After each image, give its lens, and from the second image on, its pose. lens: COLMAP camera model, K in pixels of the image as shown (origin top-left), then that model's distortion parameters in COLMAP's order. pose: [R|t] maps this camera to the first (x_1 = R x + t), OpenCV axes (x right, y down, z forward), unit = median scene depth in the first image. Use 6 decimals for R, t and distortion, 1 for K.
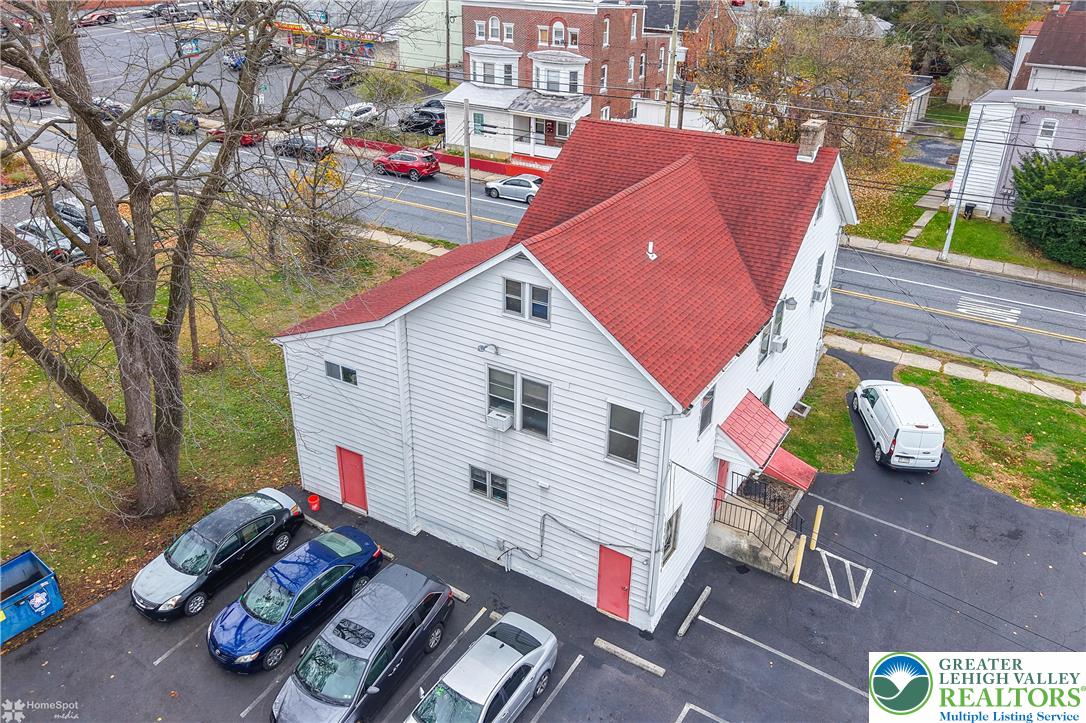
lens RADIAL K [[856.6, 0, 538.6], [0, 856.6, 360.2], [0, 0, 1]] dist [0.061476, -0.101073]
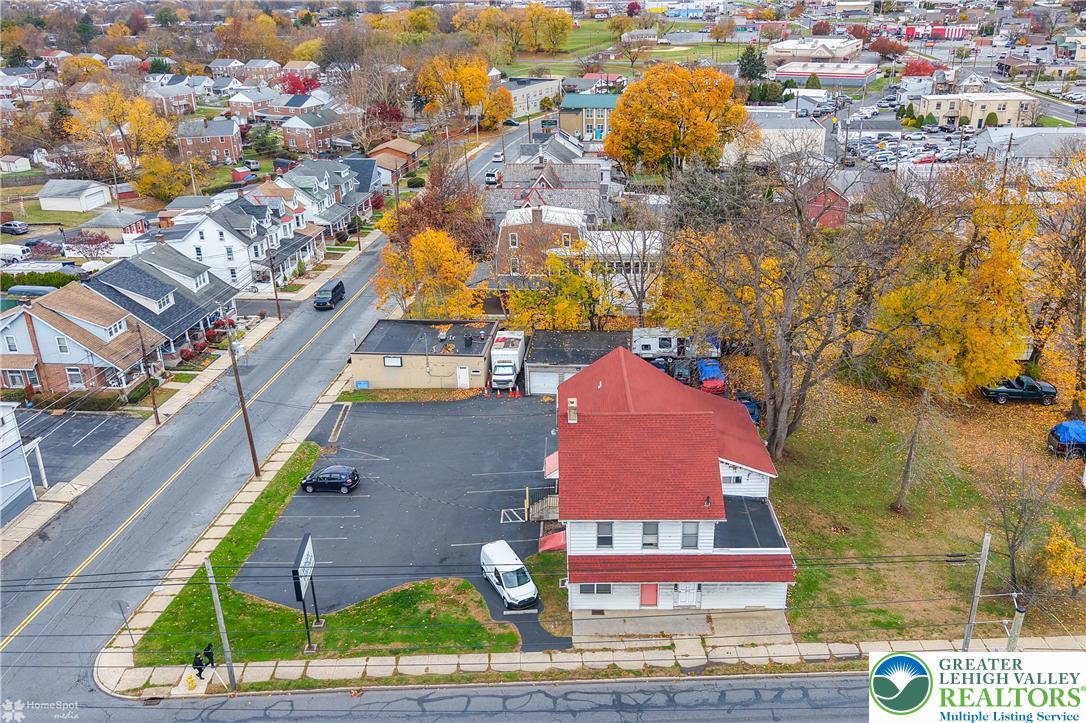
lens RADIAL K [[910.3, 0, 547.0], [0, 910.3, 358.3], [0, 0, 1]] dist [0.056587, -0.113257]
pose [[-0.863130, 0.203057, -0.462357, 1.344265], [-0.220275, 0.672500, 0.706557, -1.834927], [0.454407, 0.711696, -0.535727, 2.091149]]
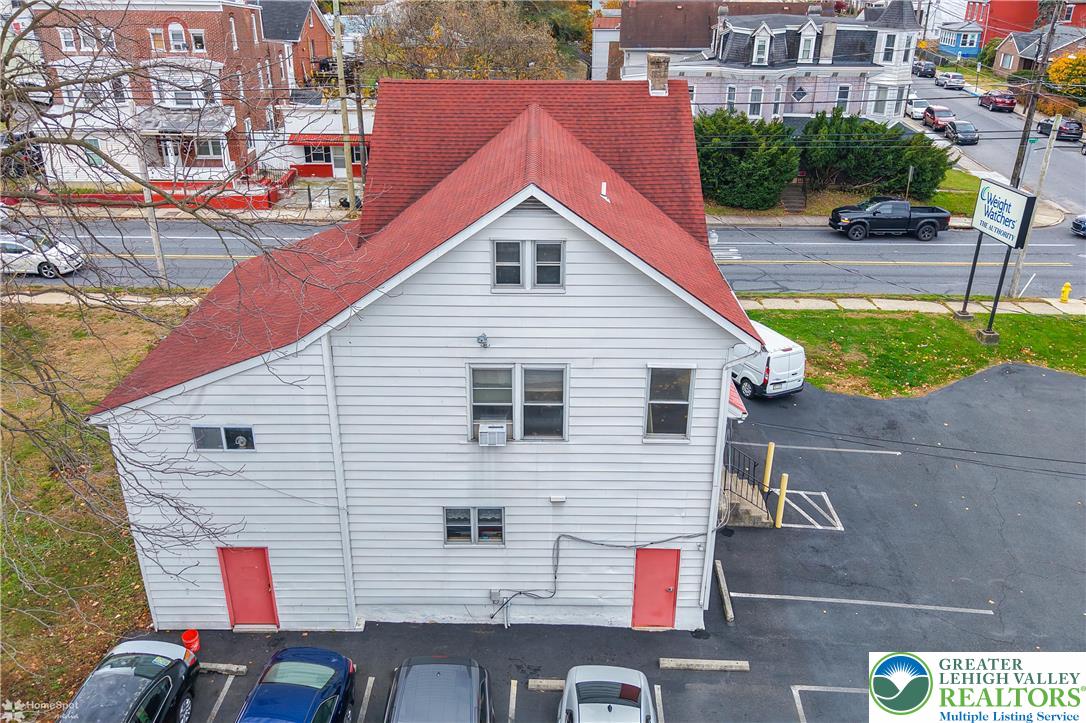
lens RADIAL K [[856.6, 0, 539.6], [0, 856.6, 362.3], [0, 0, 1]] dist [0.061476, -0.101073]
pose [[0.858271, -0.219718, 0.463784, -0.323424], [0.238044, 0.971058, 0.019520, 0.002576], [-0.454650, 0.093648, 0.885733, 0.269932]]
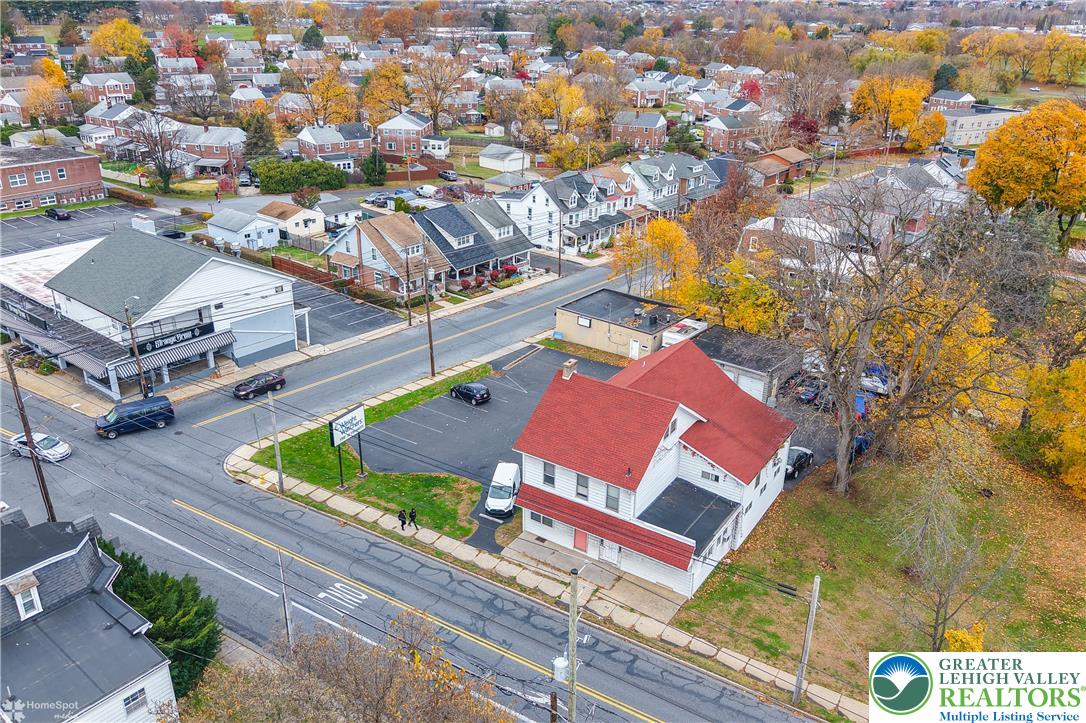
lens RADIAL K [[856.6, 0, 543.5], [0, 856.6, 364.4], [0, 0, 1]] dist [0.061476, -0.101073]
pose [[-0.998666, -0.042827, 0.028840, 0.345857], [-0.004758, 0.632518, 0.774531, -2.068083], [-0.051413, 0.773361, -0.631878, 2.524541]]
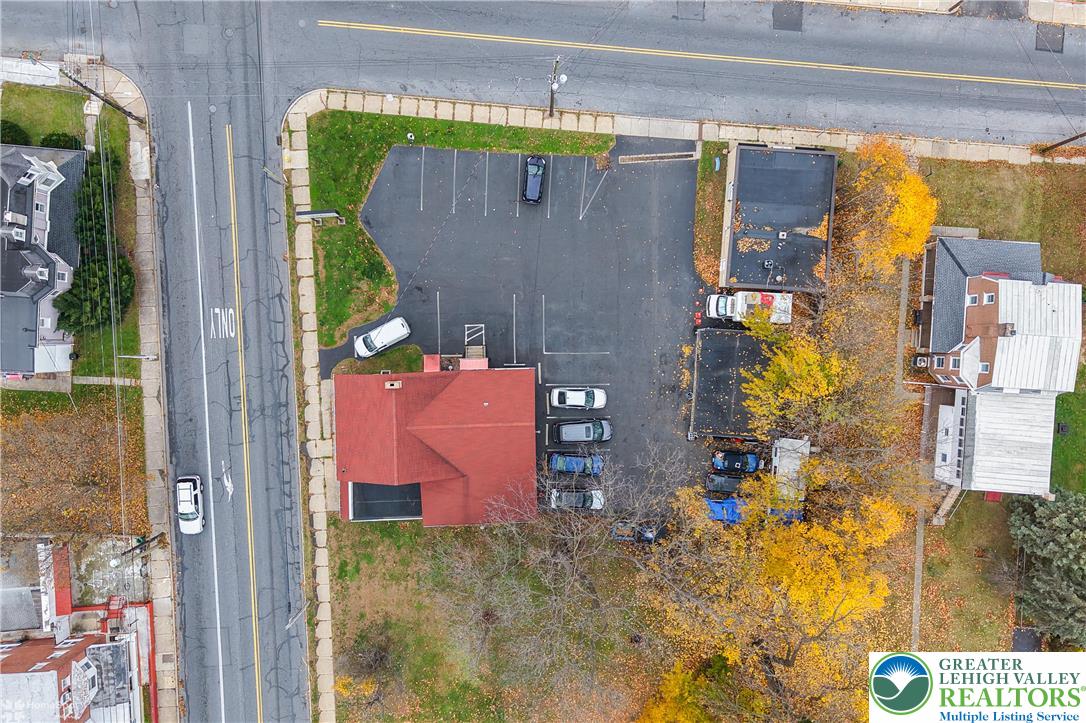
lens RADIAL K [[856.6, 0, 538.2], [0, 856.6, 366.5], [0, 0, 1]] dist [0.061476, -0.101073]
pose [[-0.536592, -0.842741, -0.043101, 0.257806], [0.366431, -0.278716, 0.887719, -2.502385], [-0.760130, 0.460549, 0.458363, -0.561411]]
